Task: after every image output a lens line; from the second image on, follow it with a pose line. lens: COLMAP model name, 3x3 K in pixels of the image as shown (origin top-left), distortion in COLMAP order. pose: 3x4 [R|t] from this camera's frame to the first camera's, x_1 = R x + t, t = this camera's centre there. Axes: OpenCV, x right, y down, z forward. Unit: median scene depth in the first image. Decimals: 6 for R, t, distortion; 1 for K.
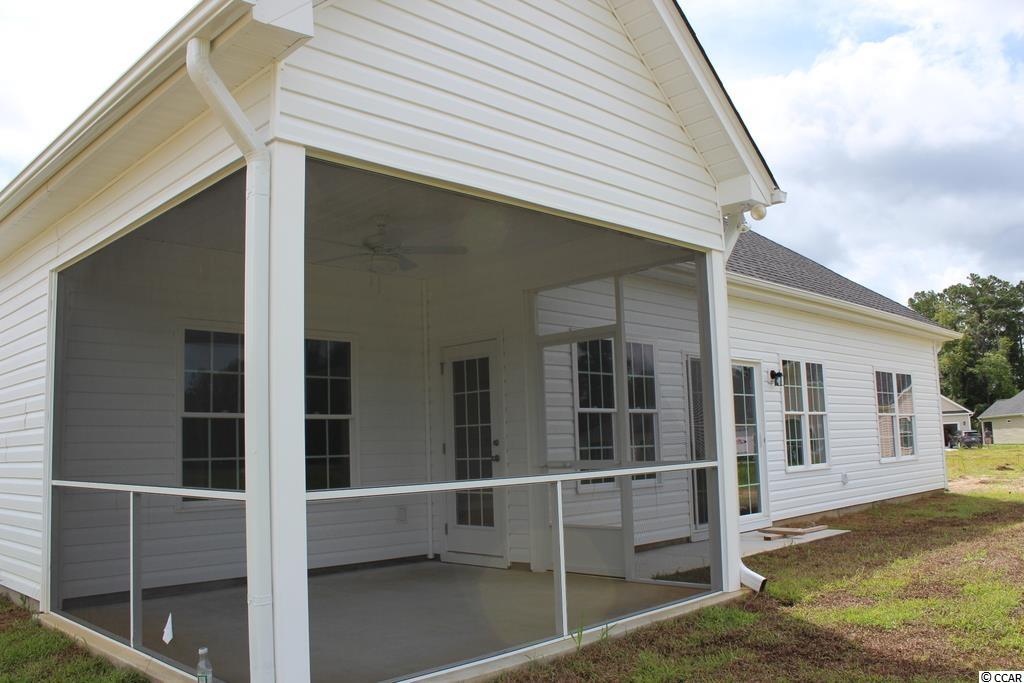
lens RADIAL K [[843.7, 0, 496.7], [0, 843.7, 349.5], [0, 0, 1]] dist [-0.171451, 0.154173]
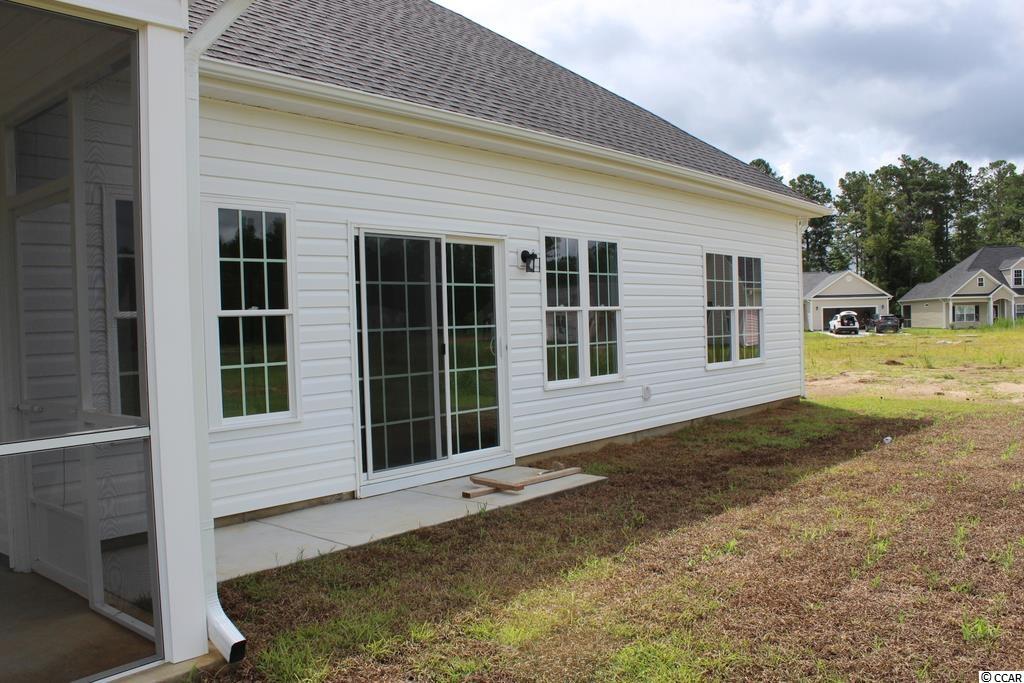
lens RADIAL K [[843.7, 0, 496.7], [0, 843.7, 349.5], [0, 0, 1]] dist [-0.171451, 0.154173]
pose [[0.997585, -0.002708, 0.069402, 0.132307], [-0.007460, 0.989280, 0.145841, 0.001883], [-0.069053, -0.146007, 0.986871, 0.137053]]
